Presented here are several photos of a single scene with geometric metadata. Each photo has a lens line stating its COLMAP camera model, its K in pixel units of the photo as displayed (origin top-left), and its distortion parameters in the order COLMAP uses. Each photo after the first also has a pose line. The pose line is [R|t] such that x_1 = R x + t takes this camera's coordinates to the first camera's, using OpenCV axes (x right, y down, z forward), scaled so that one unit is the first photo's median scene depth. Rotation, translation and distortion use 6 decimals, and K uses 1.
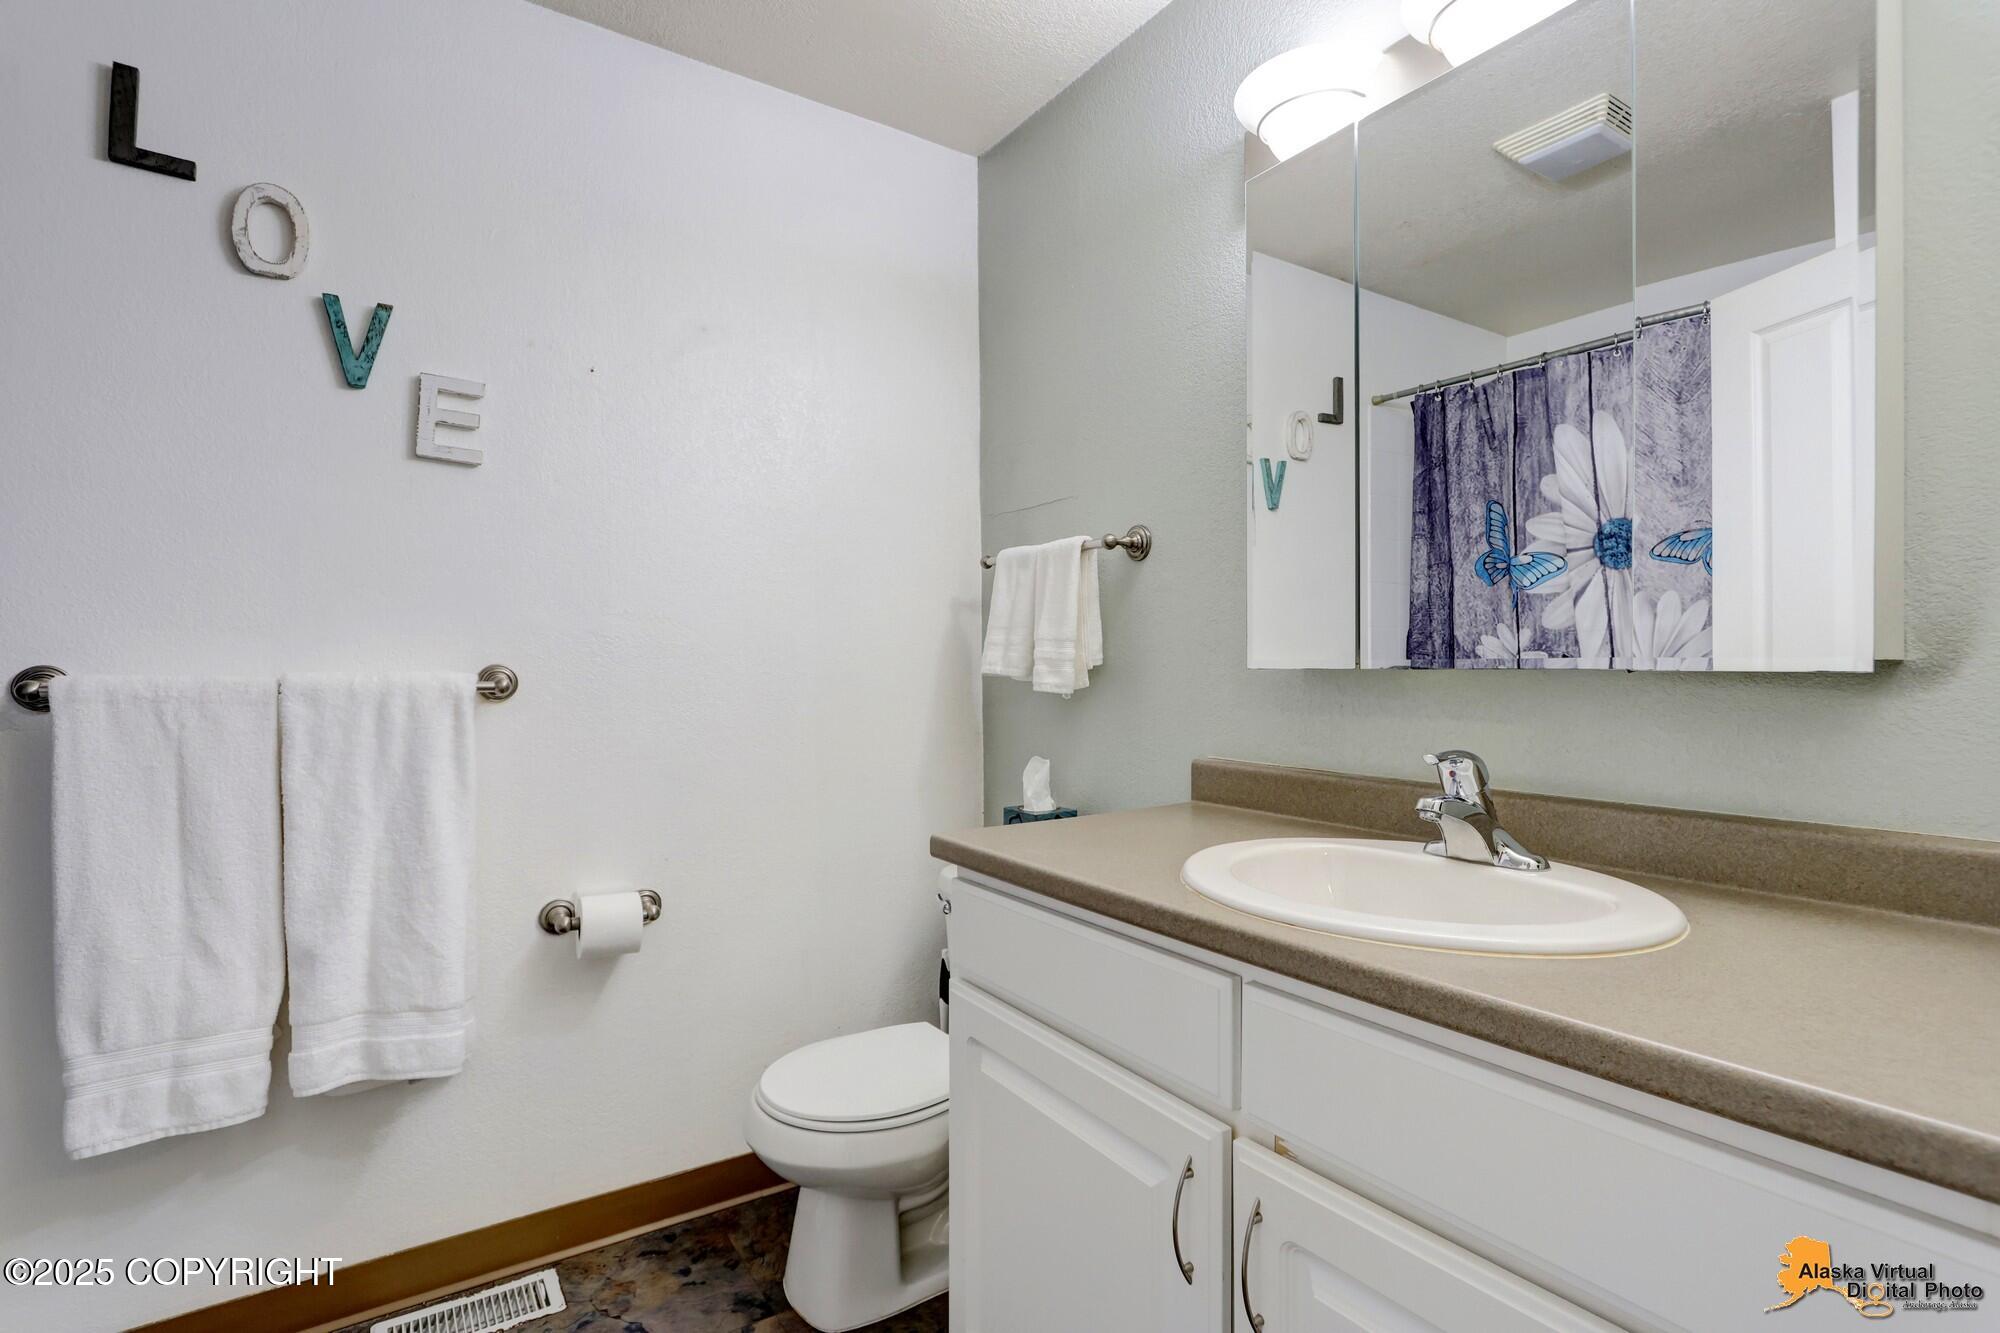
lens RADIAL K [[912.2, 0, 1001.9], [0, 912.2, 675.7], [0, 0, 1]] dist [-0.001301, 0.000412]
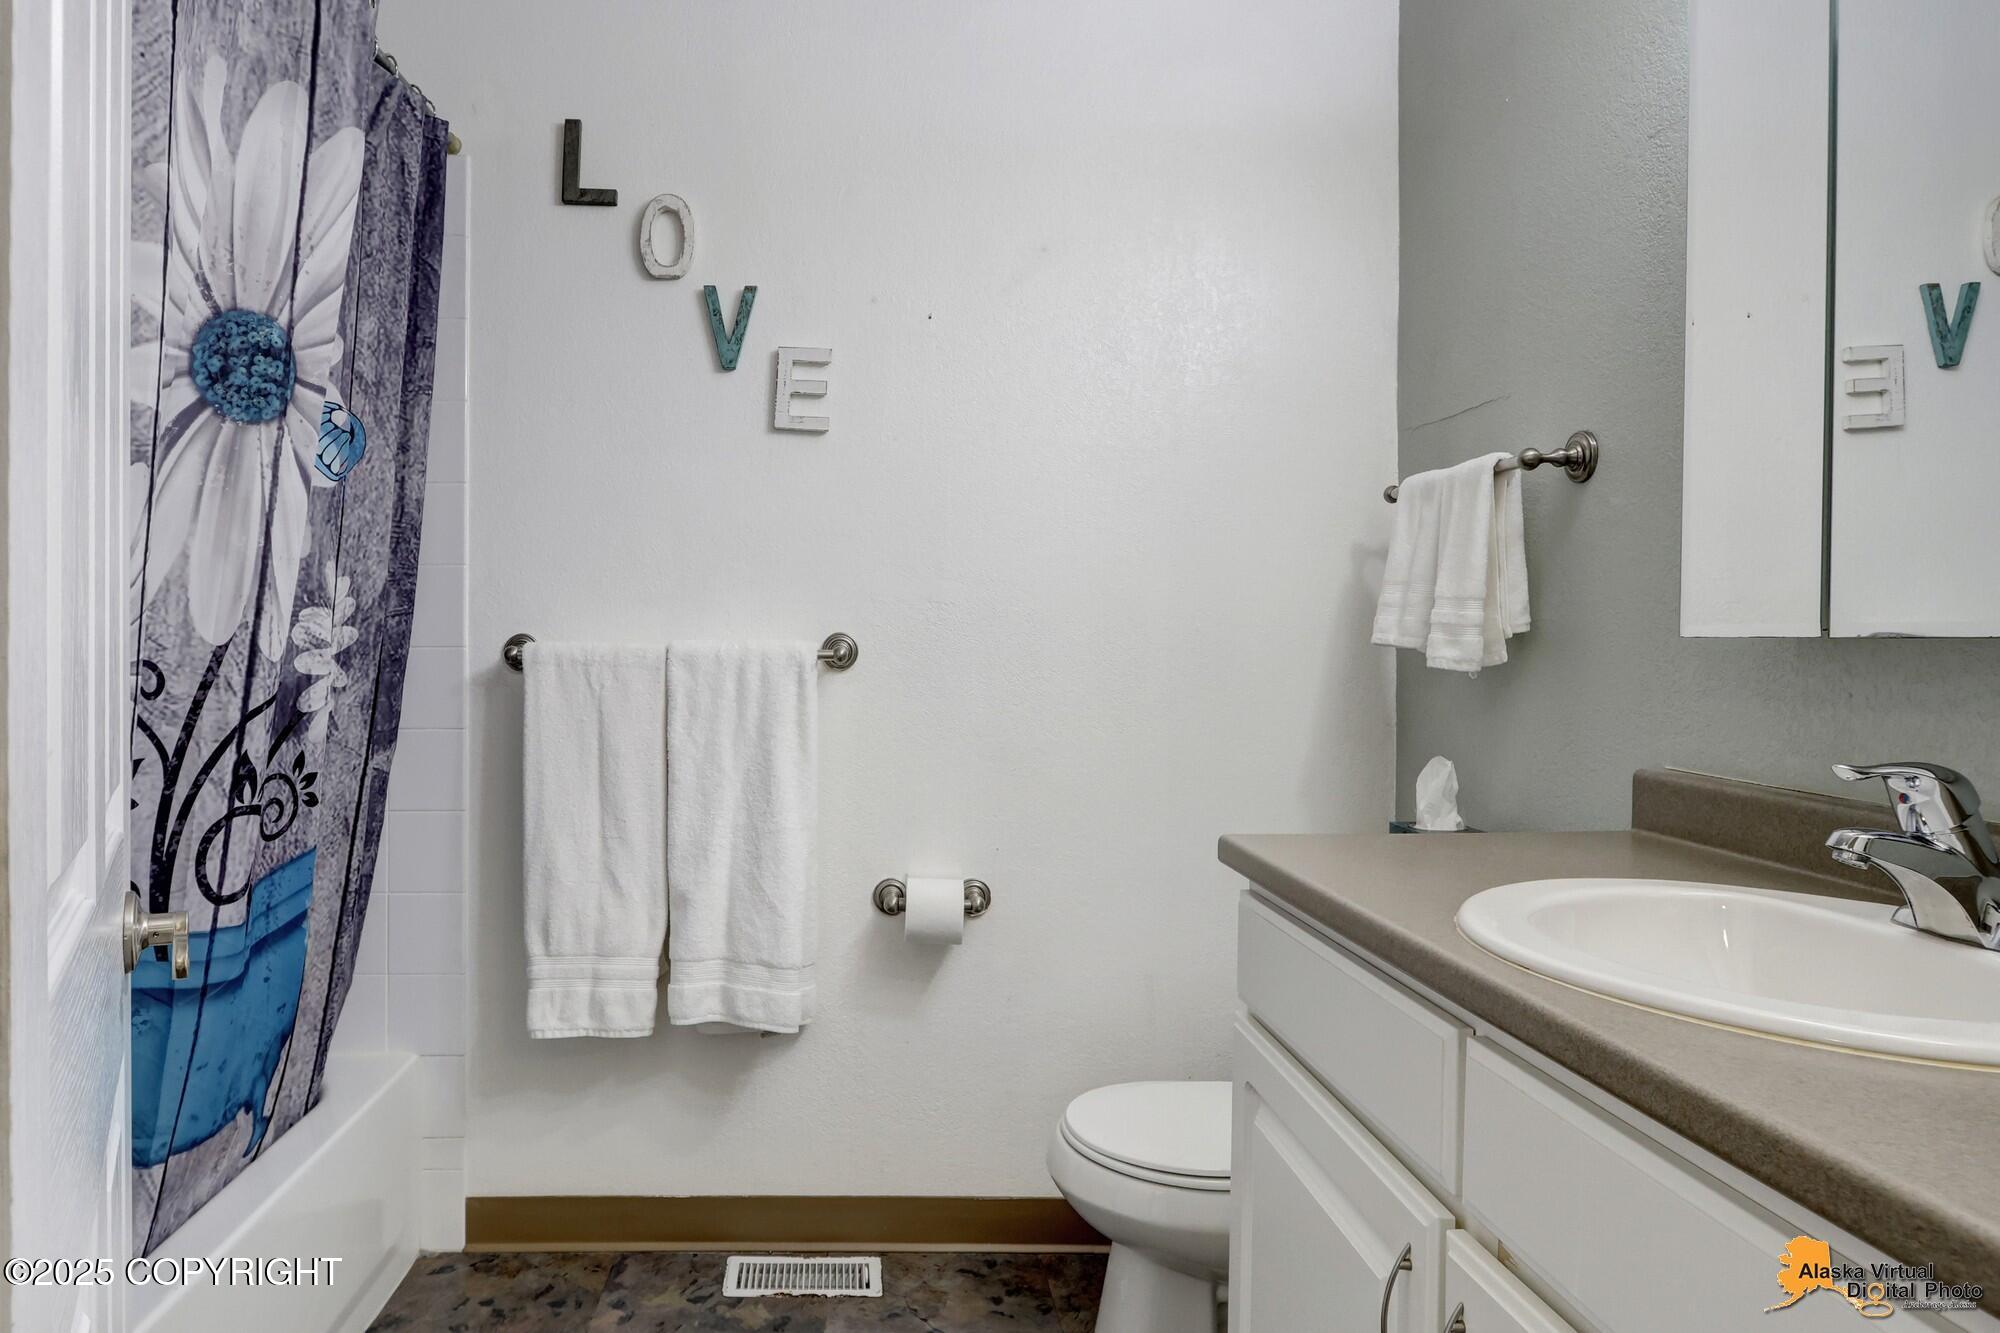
lens RADIAL K [[1495.8, 0, 1000.0], [0, 1495.8, 666.5], [0, 0, 1]] dist [0.007525, 0.003952]
pose [[0.815408, 0.011186, -0.578779, 0.561868], [-0.006506, 0.999927, 0.010161, 0.007102], [0.578850, -0.004520, 0.815421, -0.234177]]
